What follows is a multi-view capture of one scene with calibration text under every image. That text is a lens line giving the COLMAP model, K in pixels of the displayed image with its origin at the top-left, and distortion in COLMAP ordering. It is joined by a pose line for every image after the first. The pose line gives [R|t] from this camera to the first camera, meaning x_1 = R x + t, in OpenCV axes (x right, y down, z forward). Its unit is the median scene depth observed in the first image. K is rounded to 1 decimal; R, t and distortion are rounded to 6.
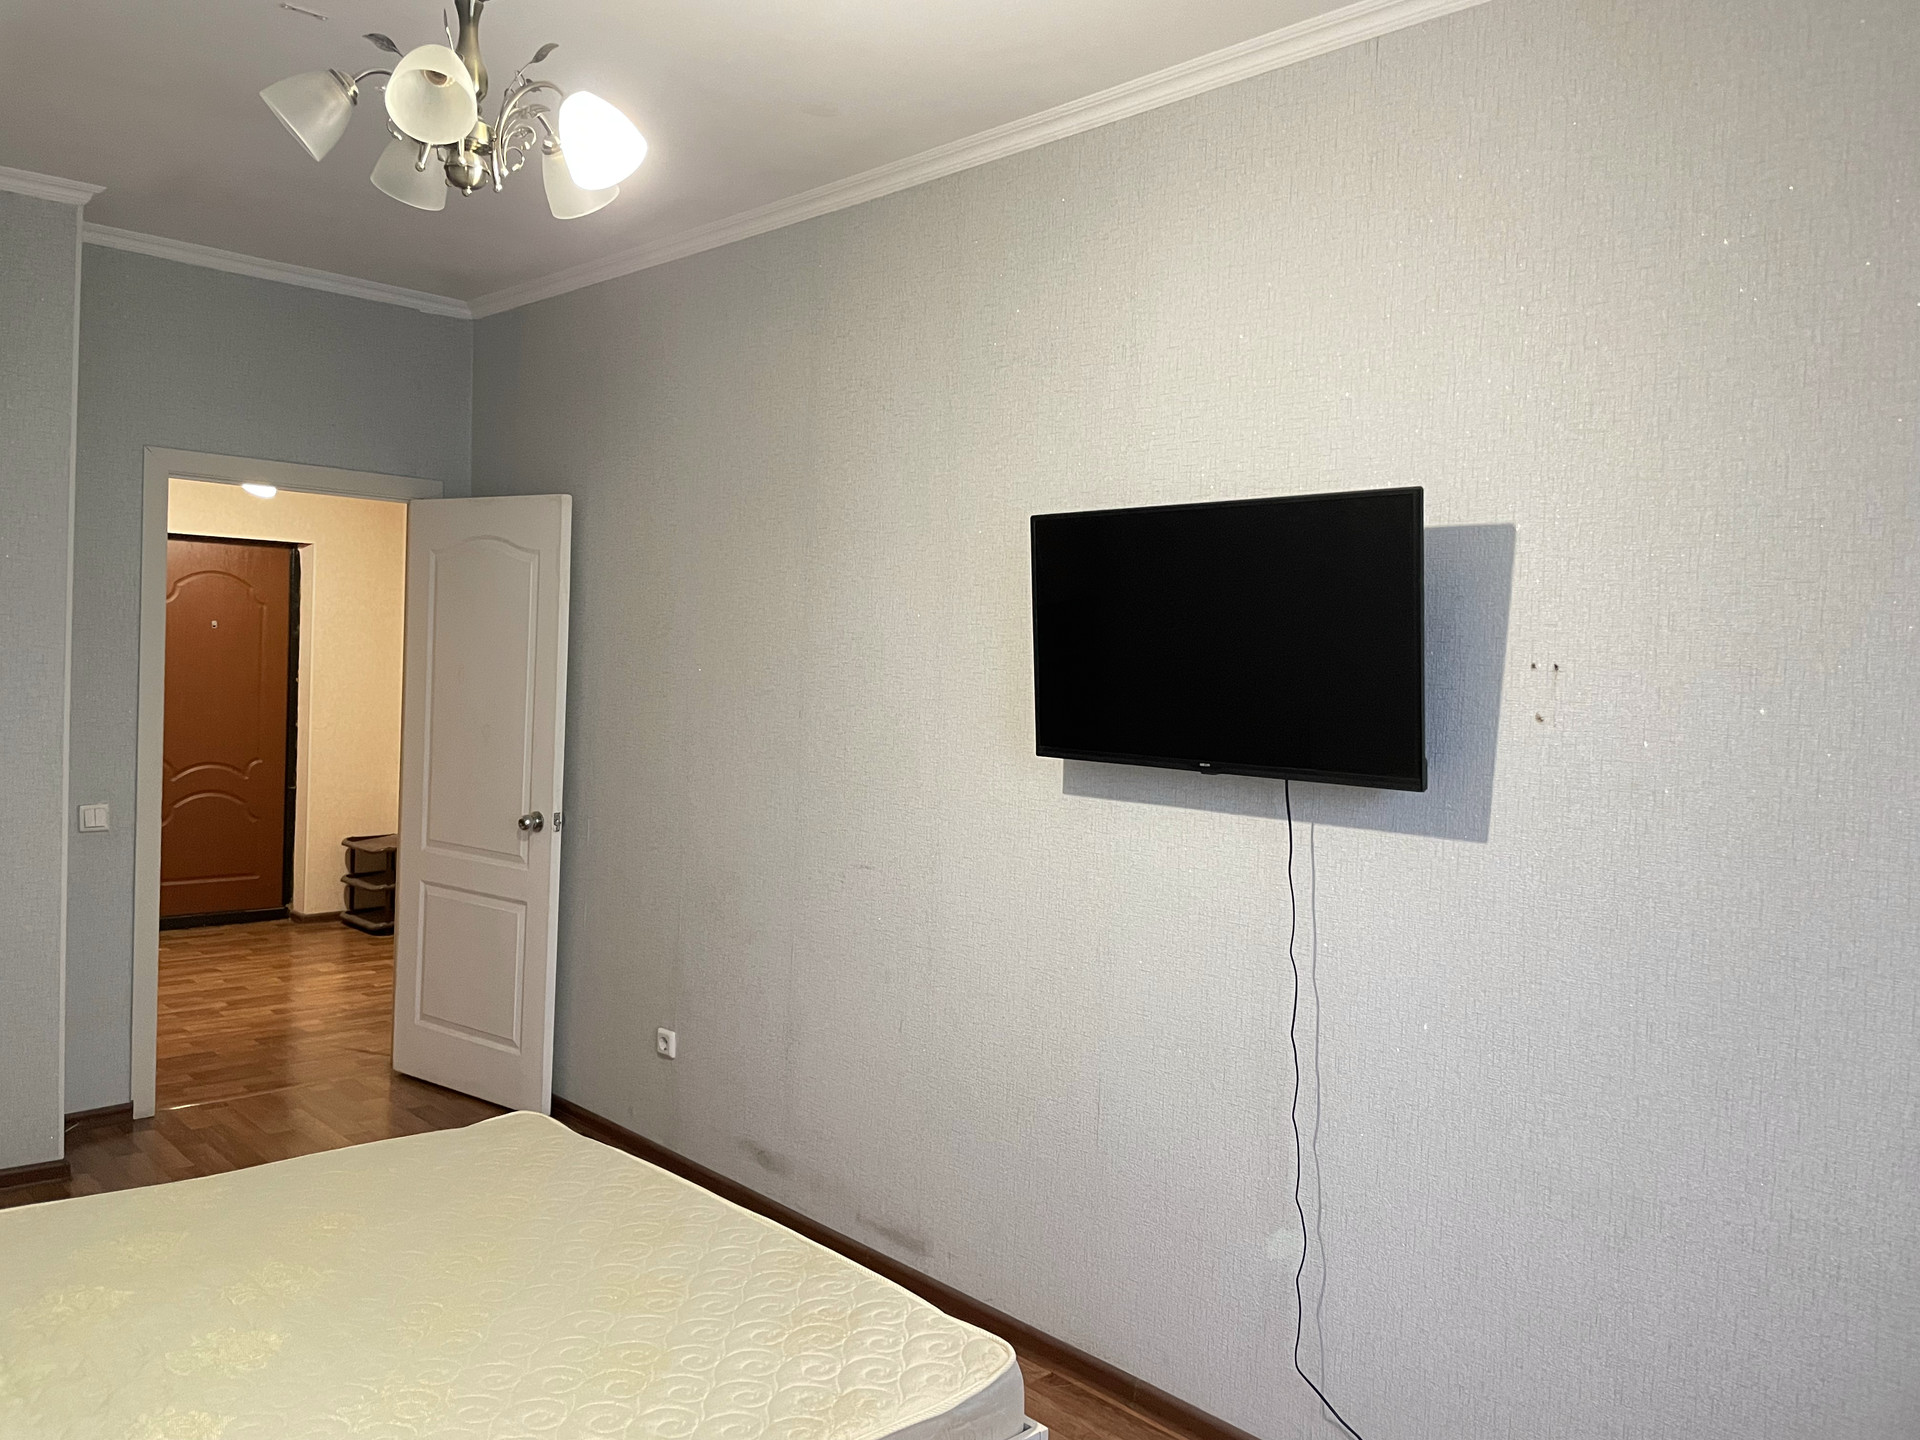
lens RADIAL K [[1467.7, 0, 958.6], [0, 1467.7, 706.1], [0, 0, 1]] dist [0.082346, -0.117201]
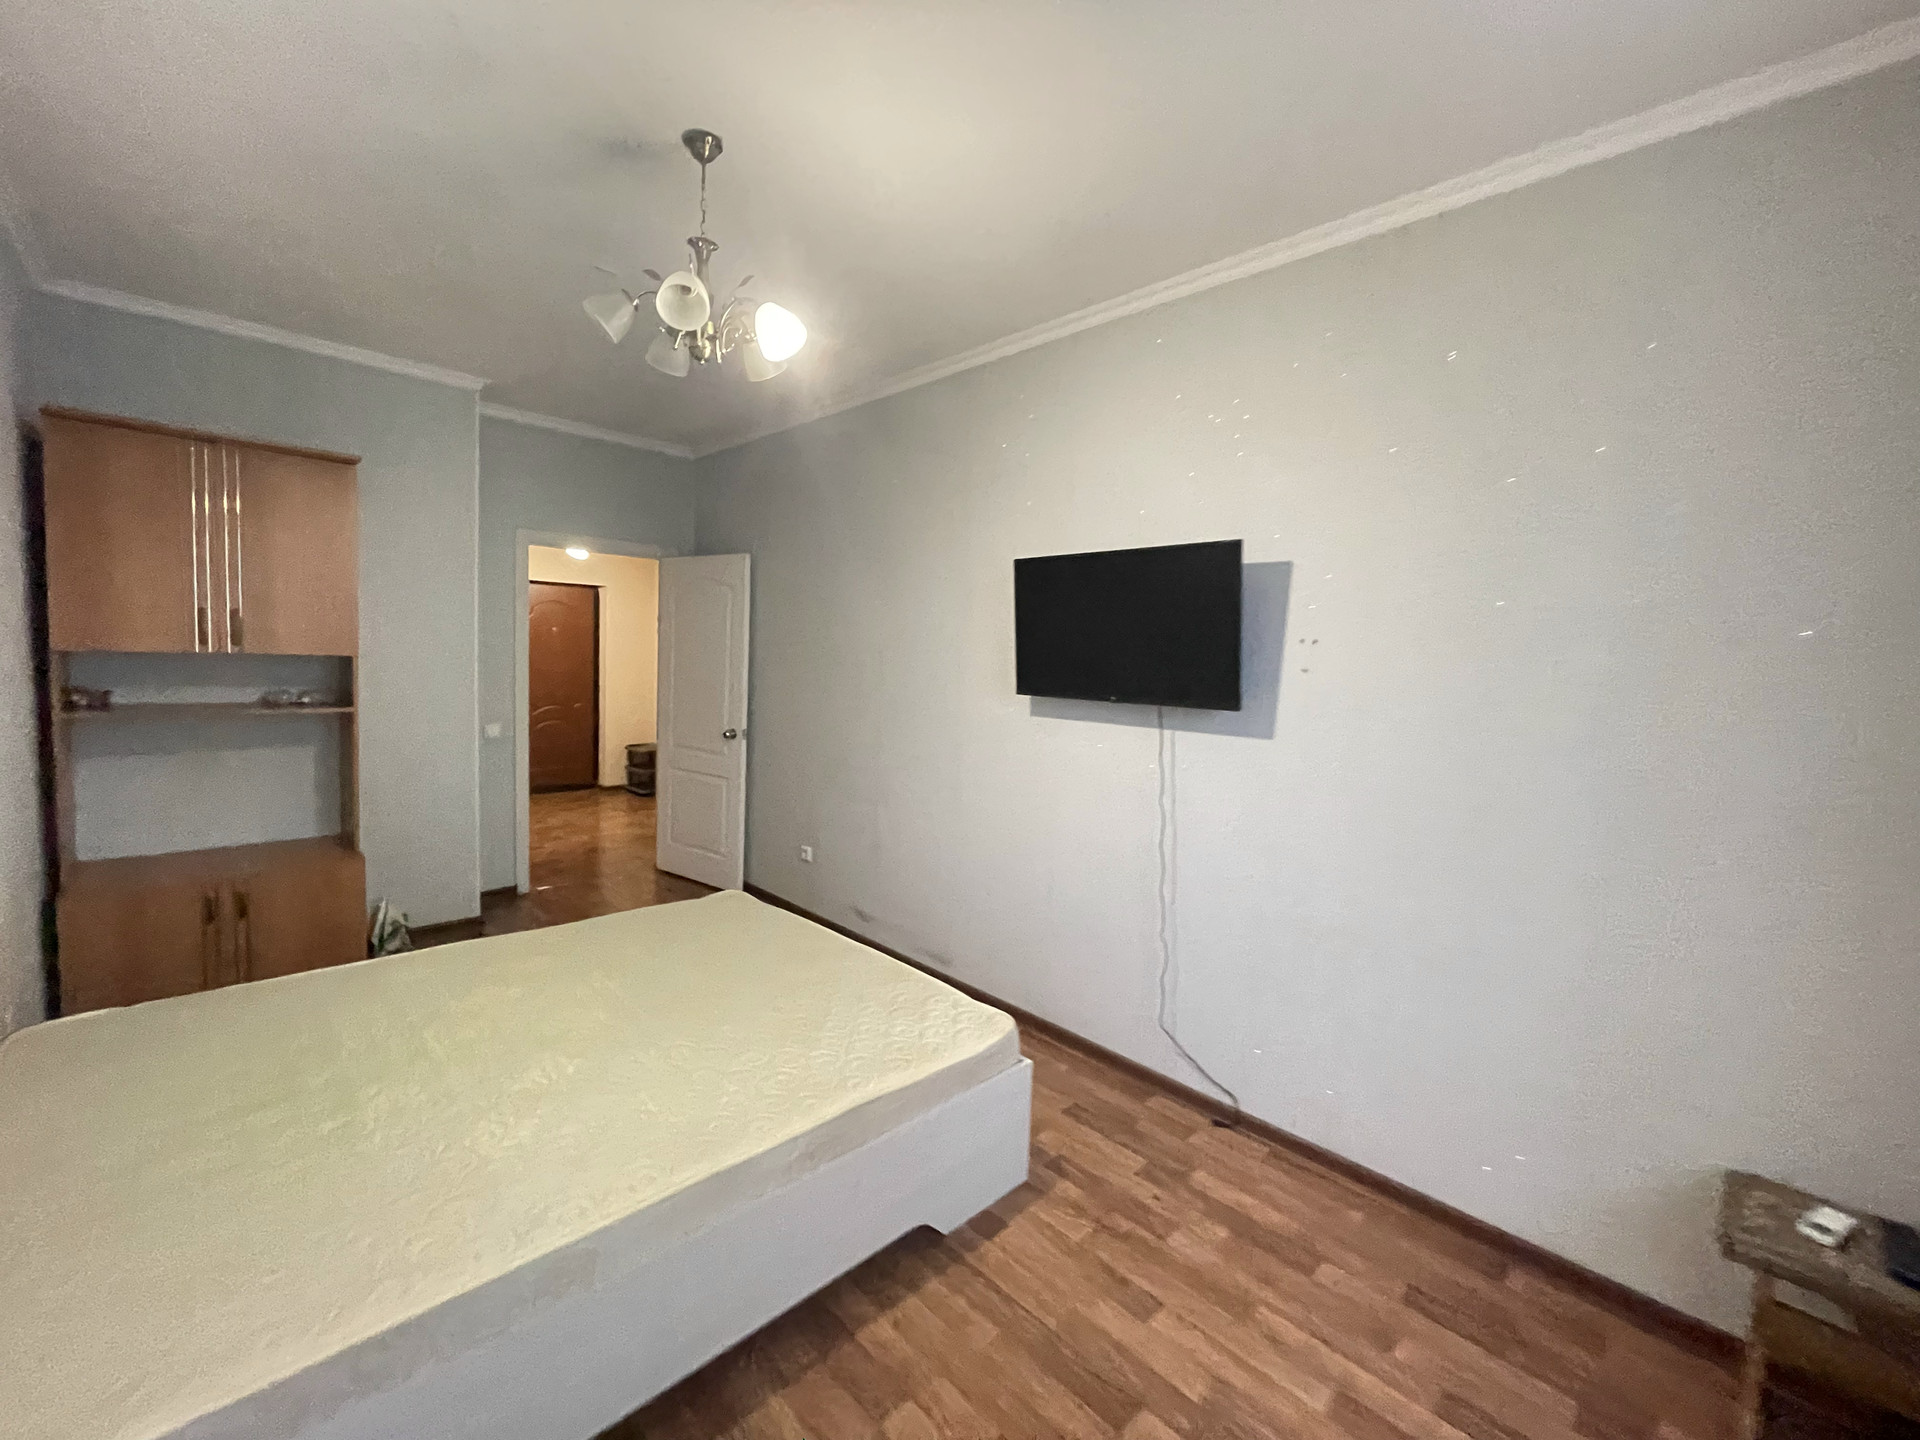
lens RADIAL K [[782.4, 0, 960.1], [0, 782.4, 709.4], [0, 0, 1]] dist [-0.003295, -0.000023]
pose [[0.999889, -0.000514, 0.014888, -0.022819], [-0.000087, 0.999186, 0.040349, 0.010461], [-0.014896, -0.040346, 0.999075, 0.036772]]
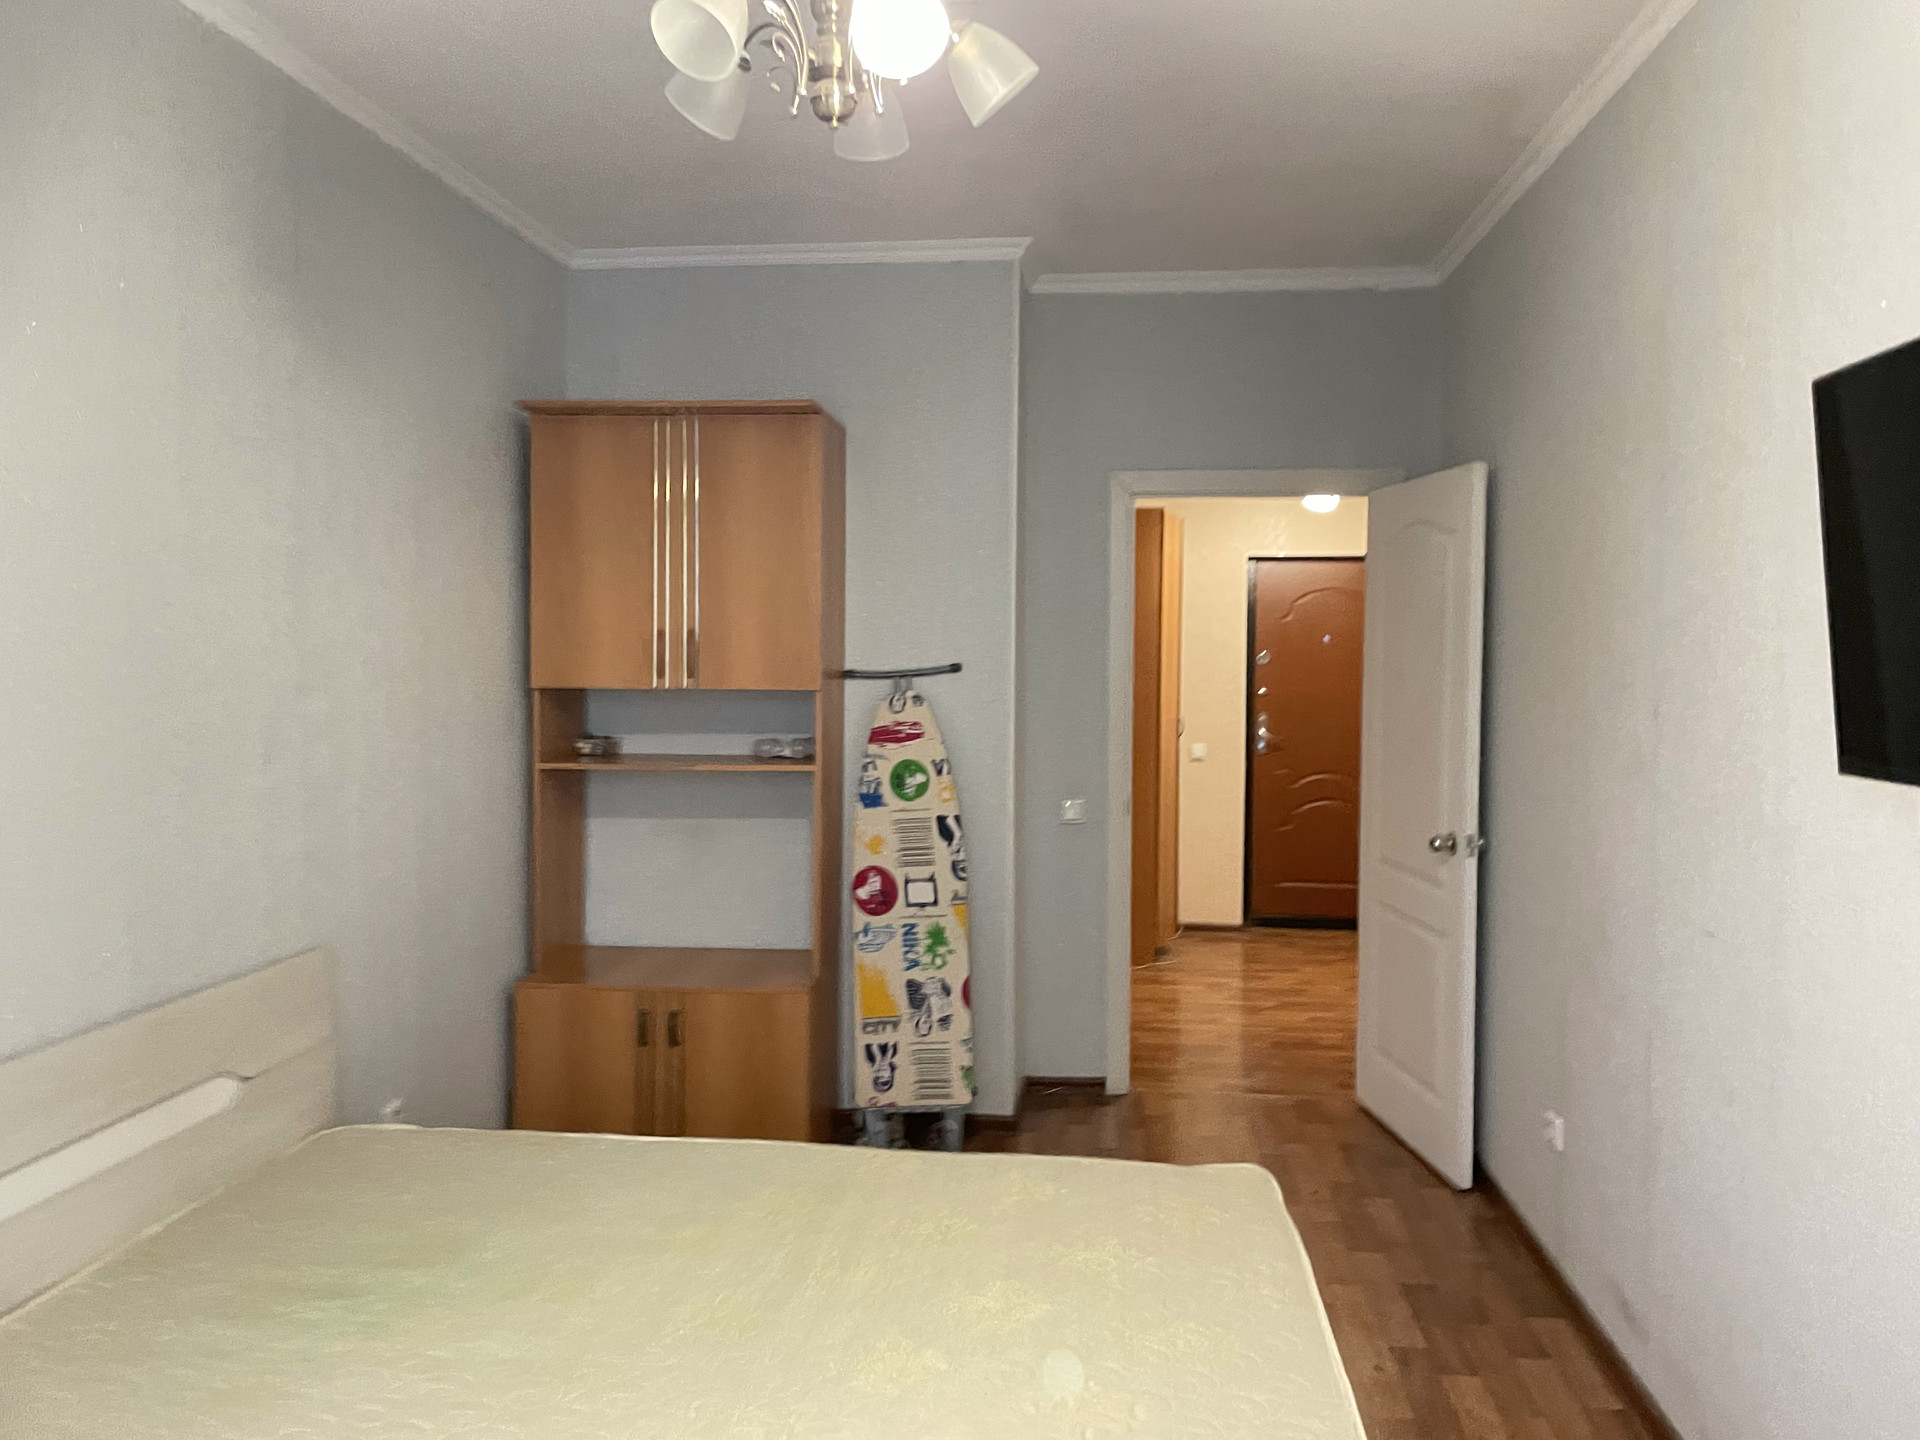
lens RADIAL K [[1467.7, 0, 958.6], [0, 1467.7, 706.1], [0, 0, 1]] dist [0.082346, -0.117201]
pose [[0.650292, -0.006367, -0.759658, 0.220199], [-0.005463, 0.999900, -0.013056, 0.012589], [0.759665, 0.012640, 0.650192, 0.252288]]
